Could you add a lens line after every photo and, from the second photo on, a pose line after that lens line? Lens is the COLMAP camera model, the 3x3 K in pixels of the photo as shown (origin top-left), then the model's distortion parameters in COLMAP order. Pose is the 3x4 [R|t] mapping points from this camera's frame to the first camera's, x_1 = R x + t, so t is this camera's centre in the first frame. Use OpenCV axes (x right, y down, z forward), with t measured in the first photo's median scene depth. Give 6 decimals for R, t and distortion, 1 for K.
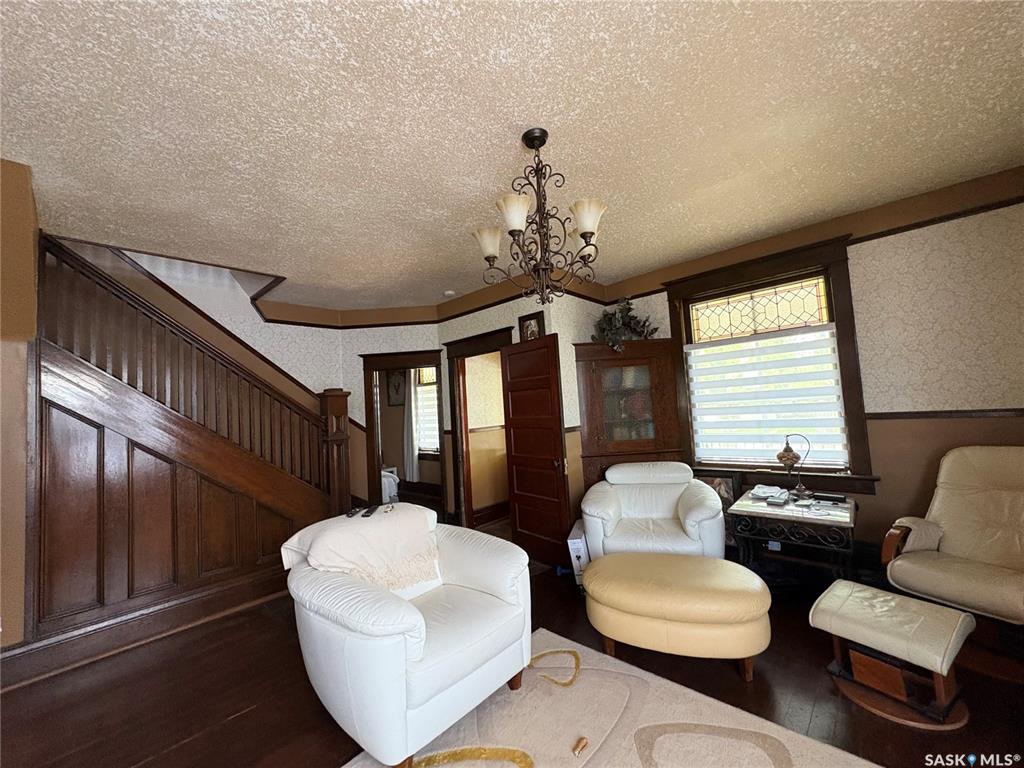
lens RADIAL K [[409.2, 0, 512.0], [0, 409.2, 384.0], [0, 0, 1]] dist [0.003064, -0.000251]
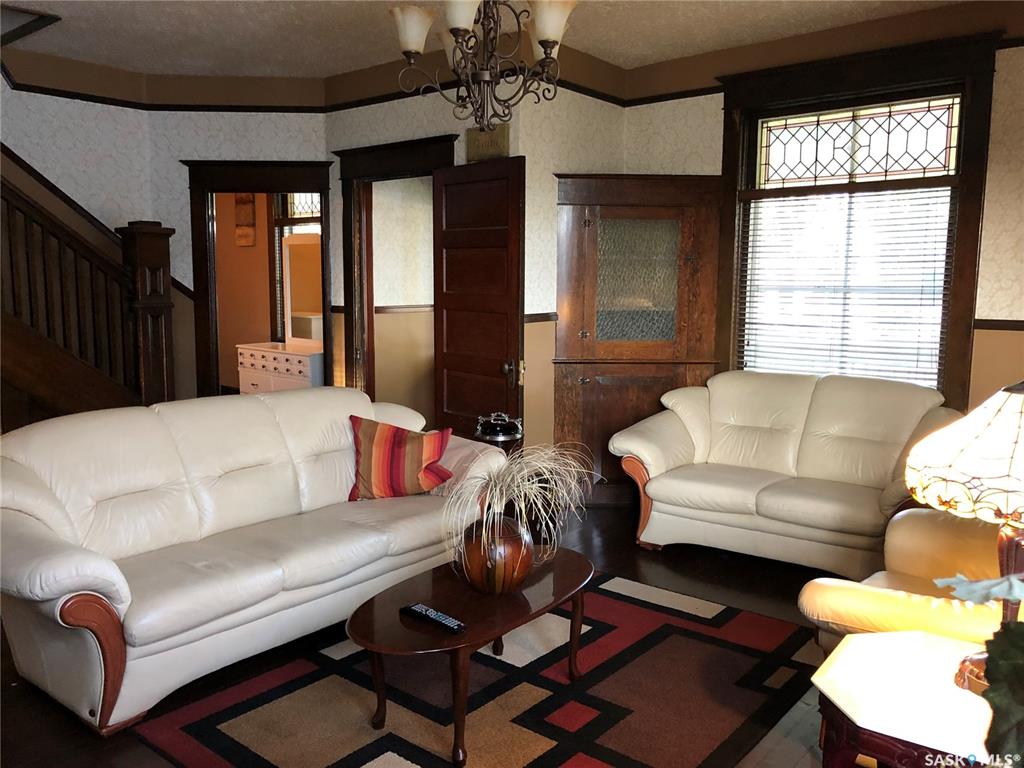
lens RADIAL K [[845.7, 0, 512.0], [0, 845.7, 384.0], [0, 0, 1]] dist [0.028510, -0.014209]
pose [[0.996639, 0.062182, 0.053324, 0.039166], [-0.070920, 0.980769, 0.181832, -0.017948], [-0.040992, -0.185002, 0.981883, -0.255570]]
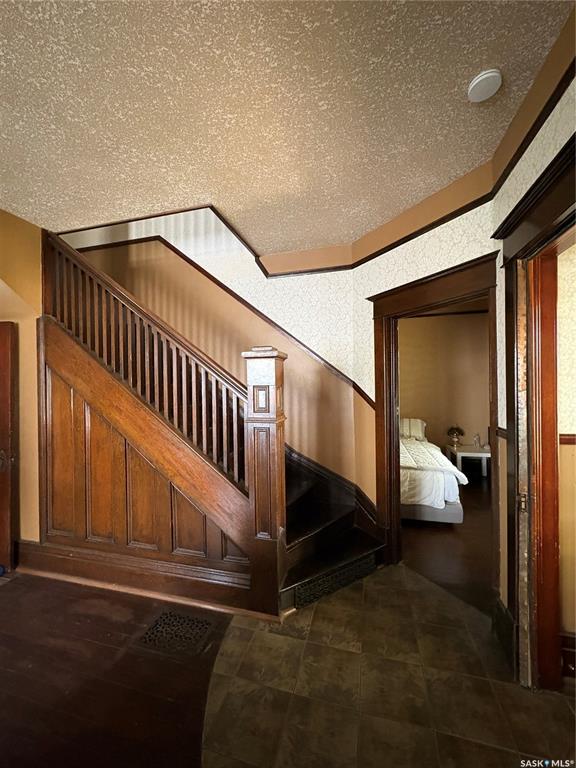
lens RADIAL K [[306.9, 0, 288.0], [0, 306.9, 384.0], [0, 0, 1]] dist [0.003064, -0.000251]
pose [[0.458290, 0.051611, -0.887303, 0.043584], [0.042501, 0.995898, 0.079879, 0.032348], [0.887786, -0.074319, 0.454217, 0.747630]]
